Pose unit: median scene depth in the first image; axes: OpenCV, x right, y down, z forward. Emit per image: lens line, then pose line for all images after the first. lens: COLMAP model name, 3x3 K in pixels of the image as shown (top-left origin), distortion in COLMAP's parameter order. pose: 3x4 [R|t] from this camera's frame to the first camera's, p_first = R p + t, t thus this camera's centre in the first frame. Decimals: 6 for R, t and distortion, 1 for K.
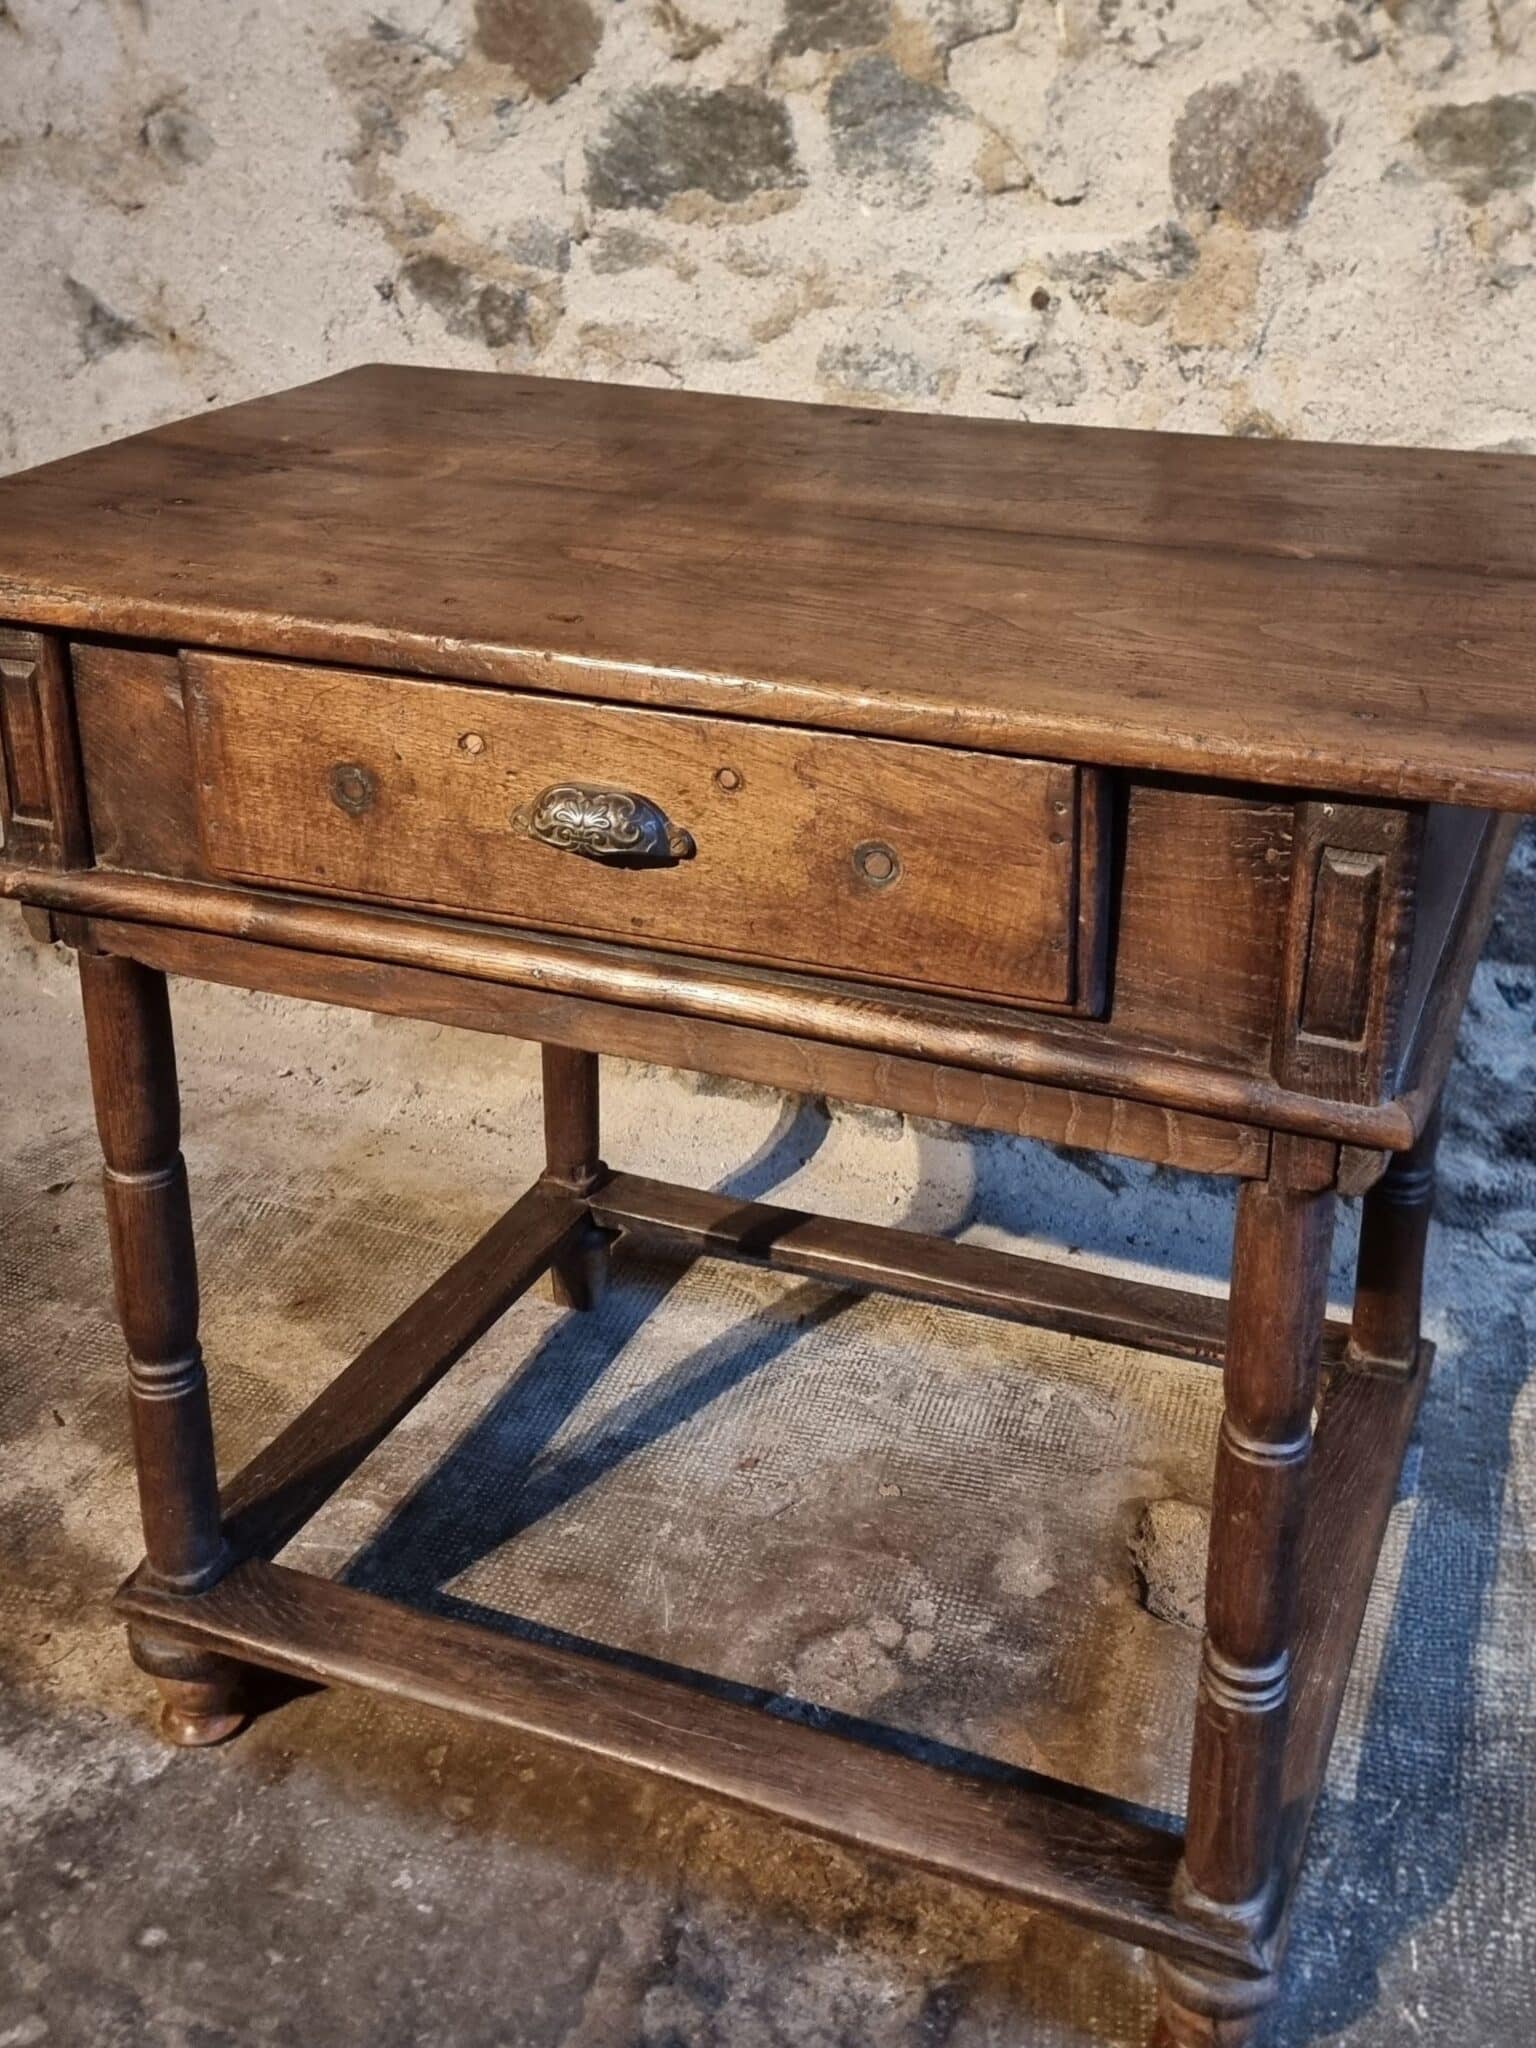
lens RADIAL K [[2149.8, 0, 848.0], [0, 2149.8, 831.2], [0, 0, 1]] dist [0.097104, -0.131491]
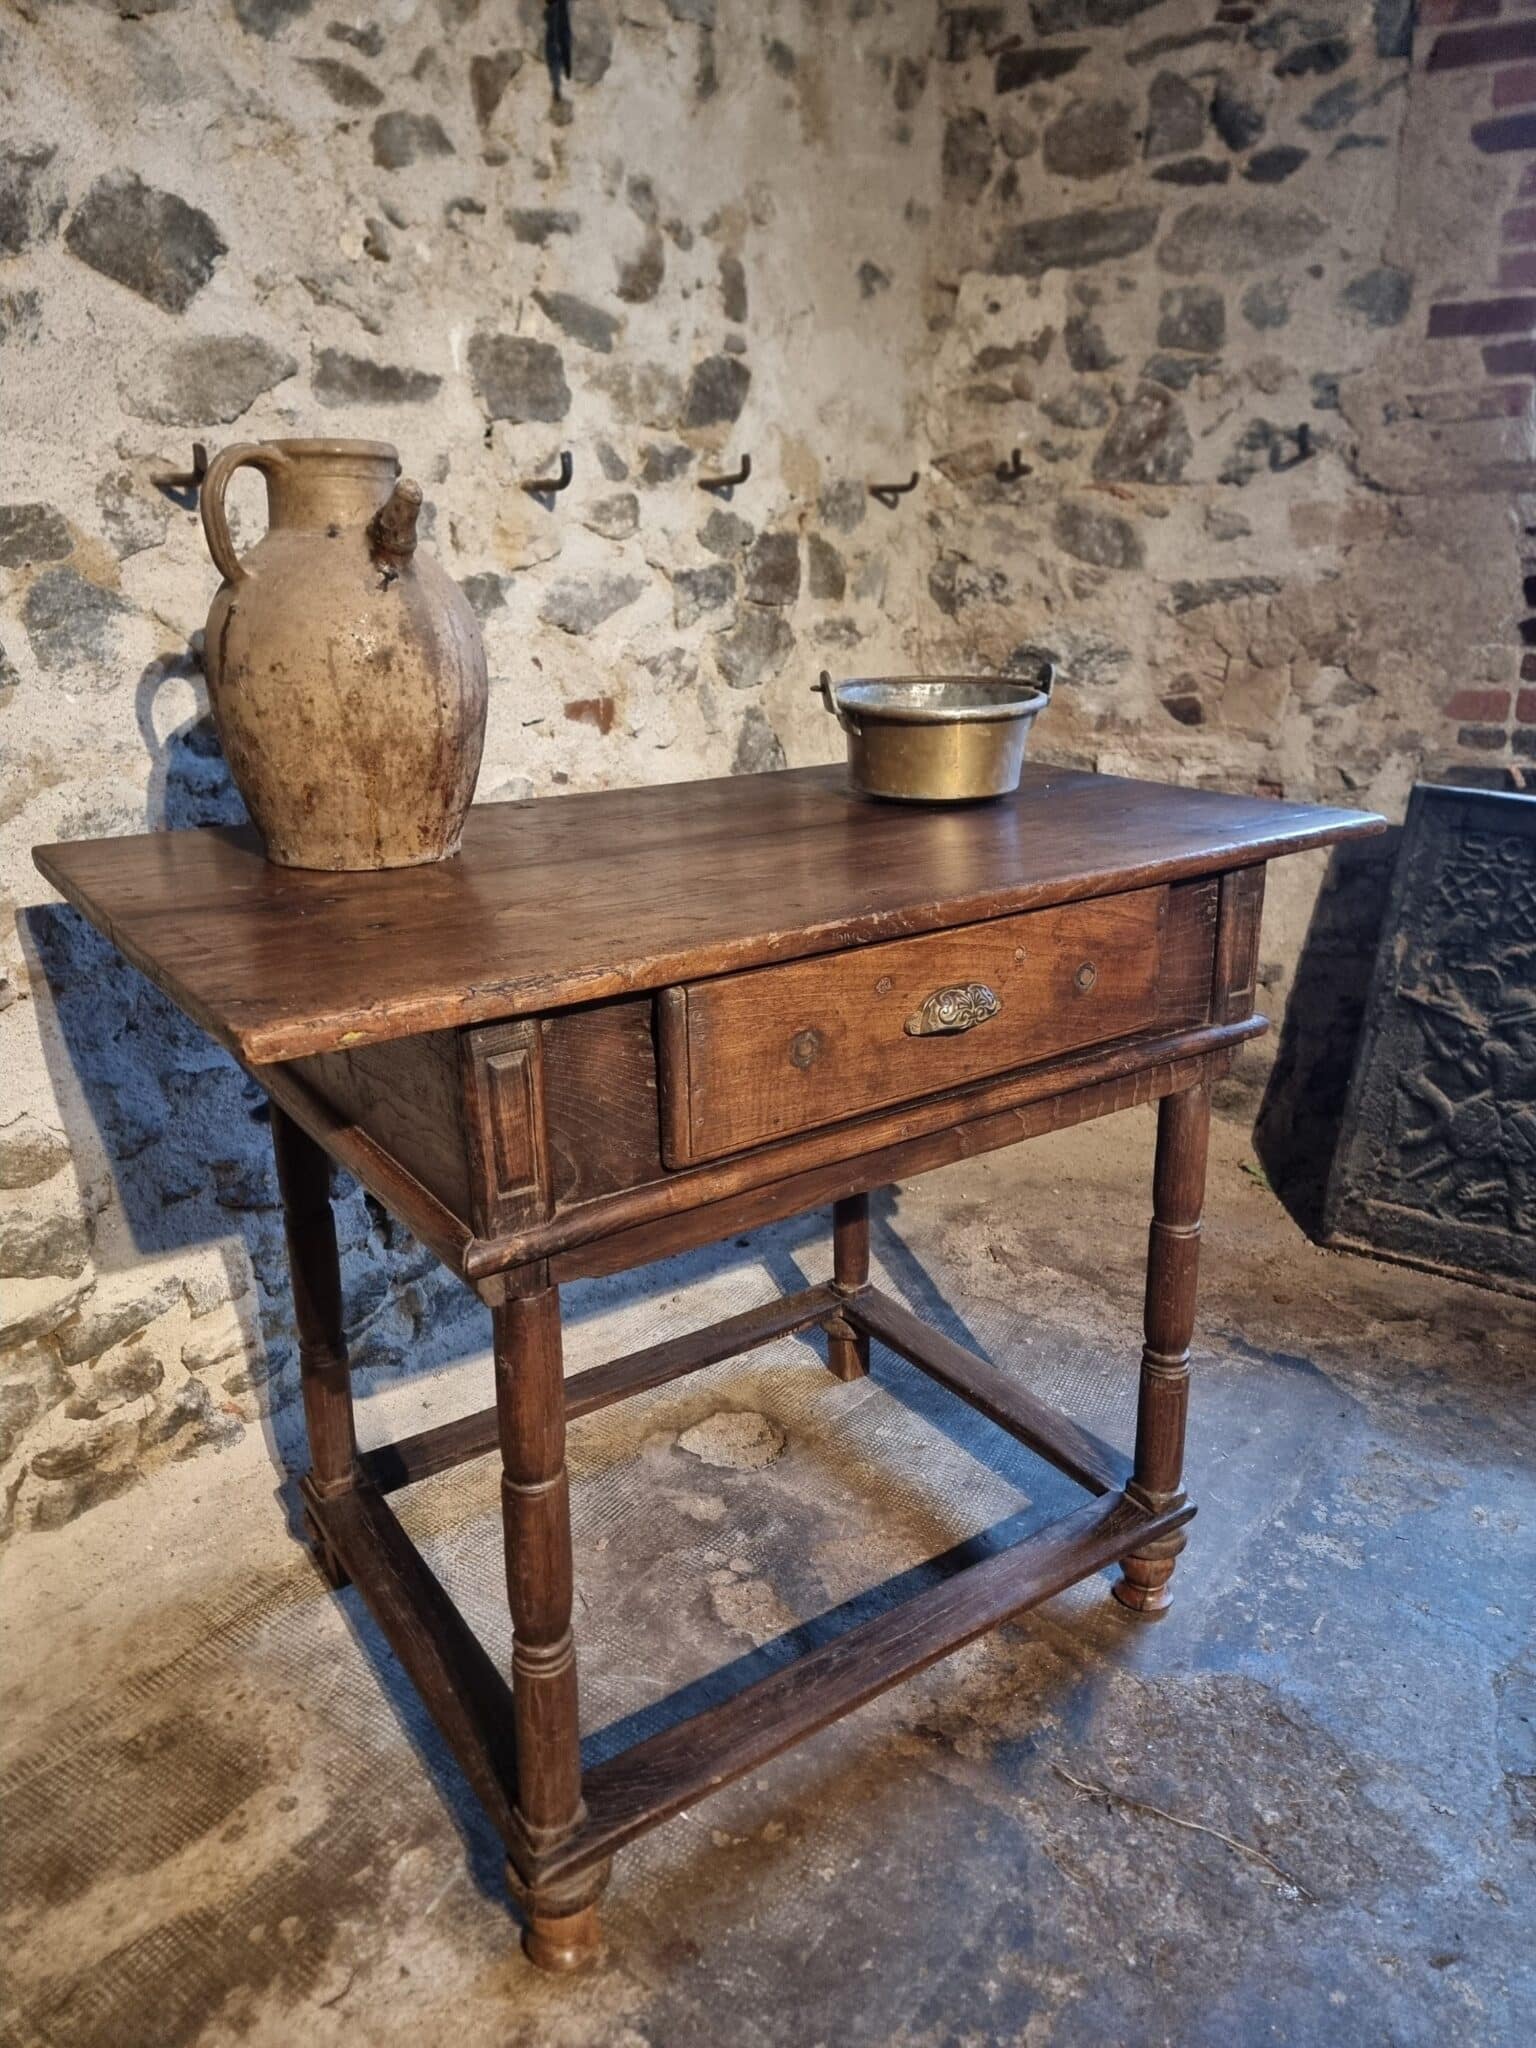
lens RADIAL K [[1439.4, 0, 763.3], [0, 1439.4, 1041.7], [0, 0, 1]] dist [0.067107, -0.061416]
pose [[0.325255, -0.323448, 0.888589, -0.647692], [0.373812, 0.907124, 0.193366, -0.133995], [-0.868604, 0.269272, 0.415955, 0.405127]]
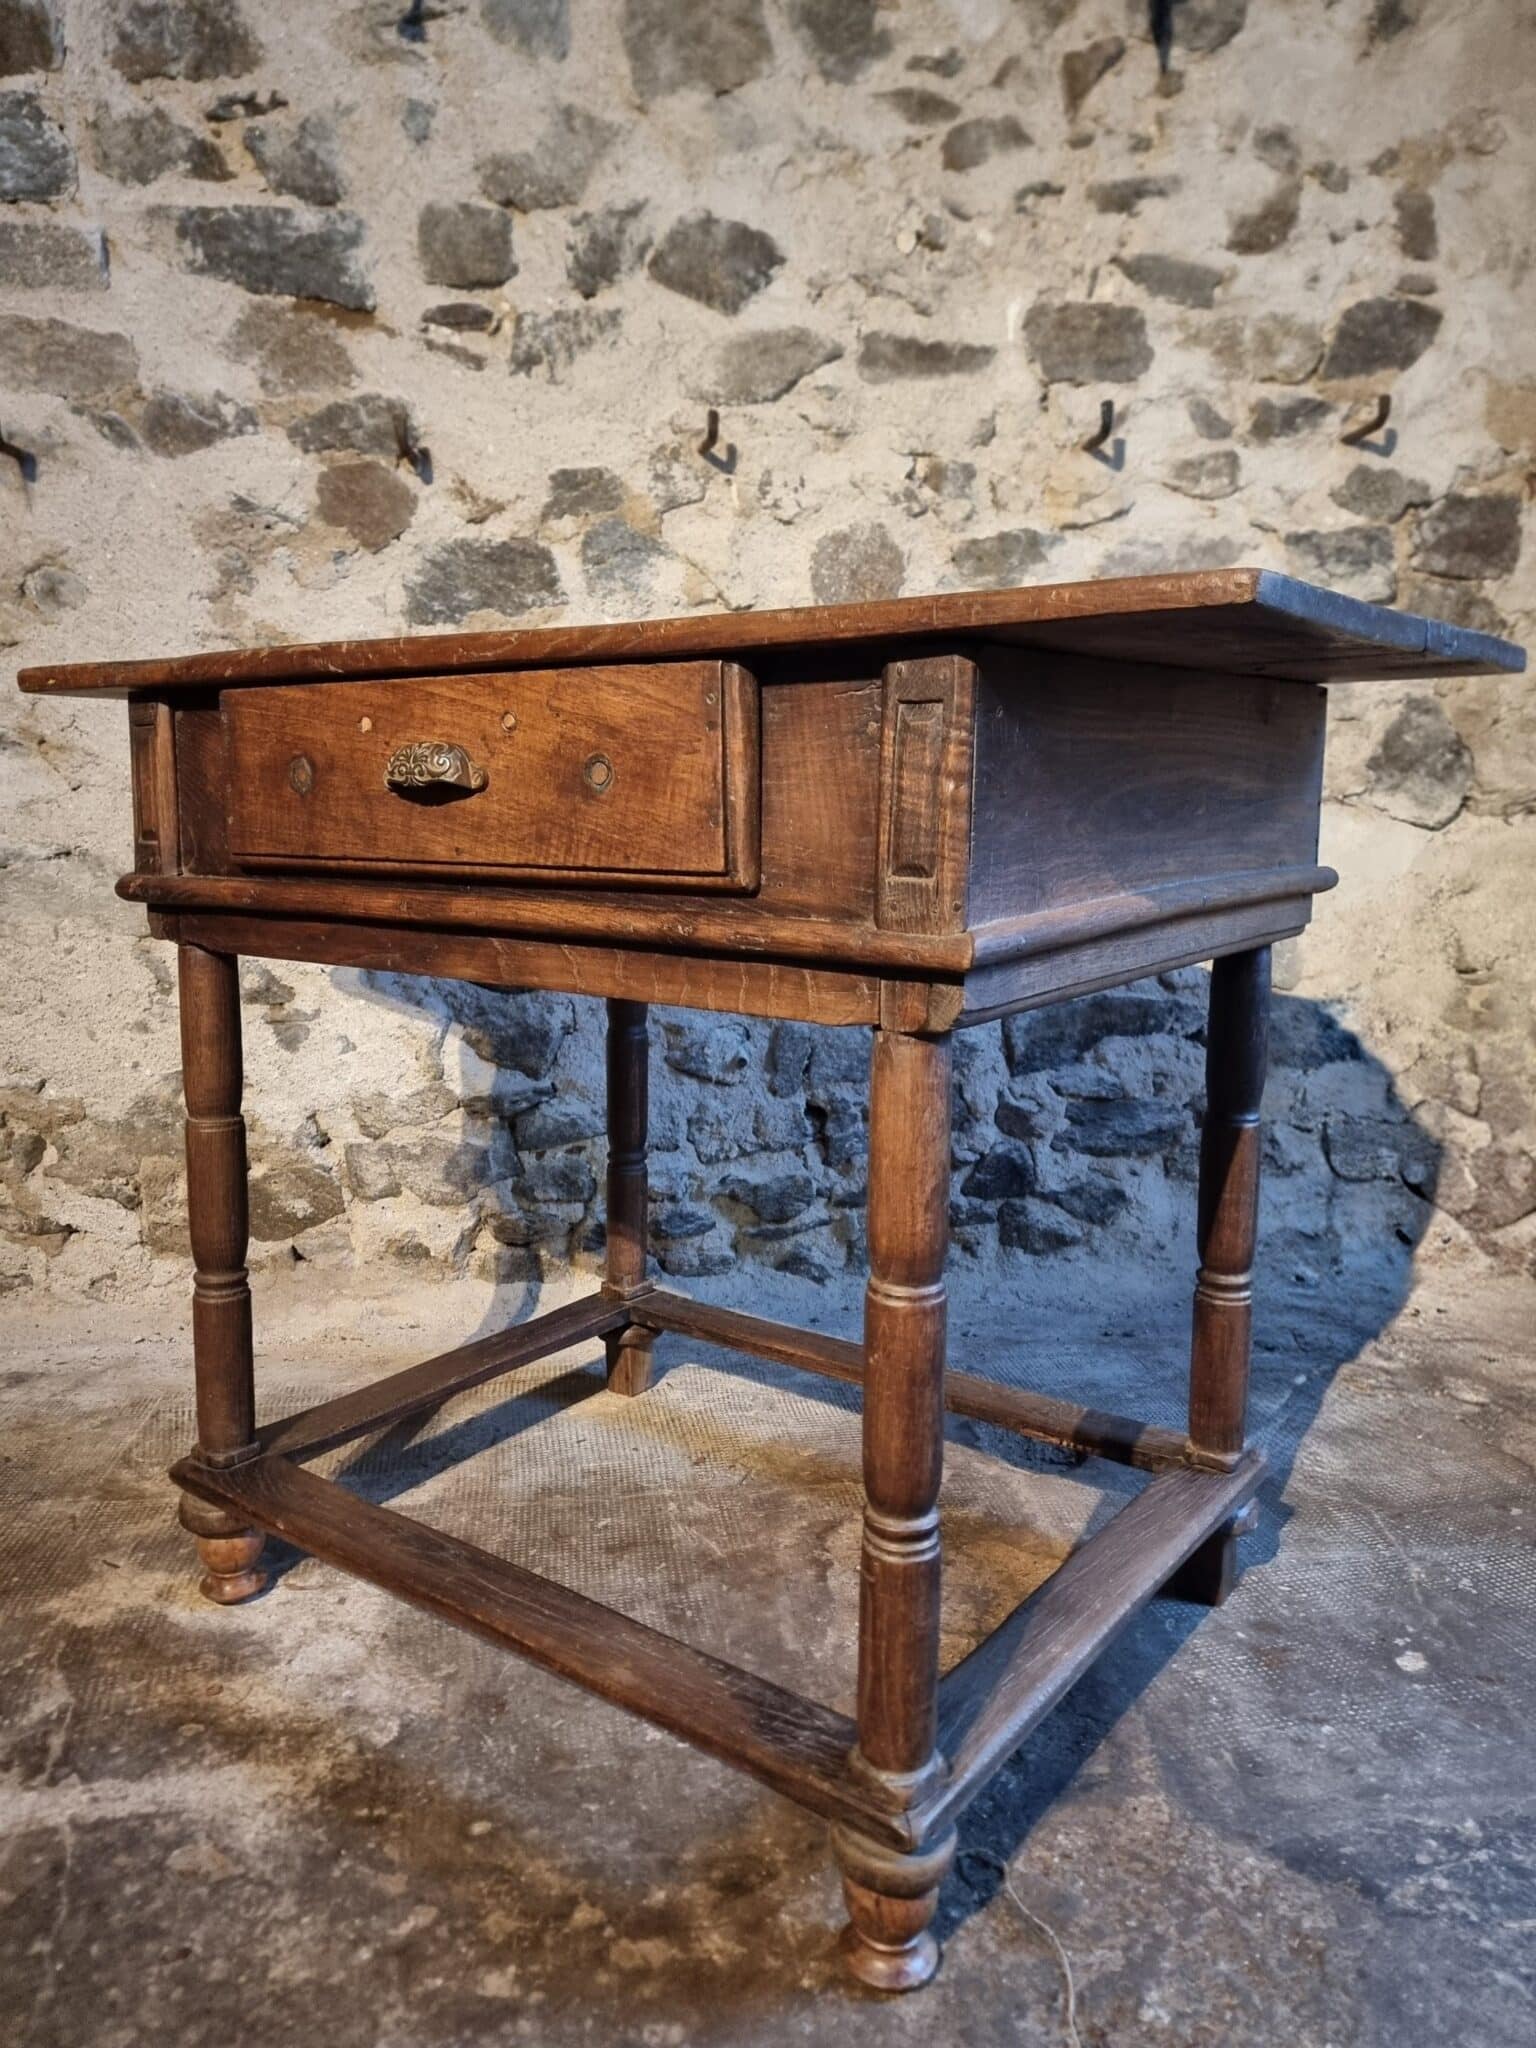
lens RADIAL K [[1476.3, 0, 743.2], [0, 1476.3, 1021.5], [0, 0, 1]] dist [0.068731, -0.061916]
pose [[0.912338, -0.084593, 0.400603, -0.353692], [0.170874, 0.967811, -0.184783, 0.197655], [-0.372077, 0.237037, 0.897425, 0.103661]]
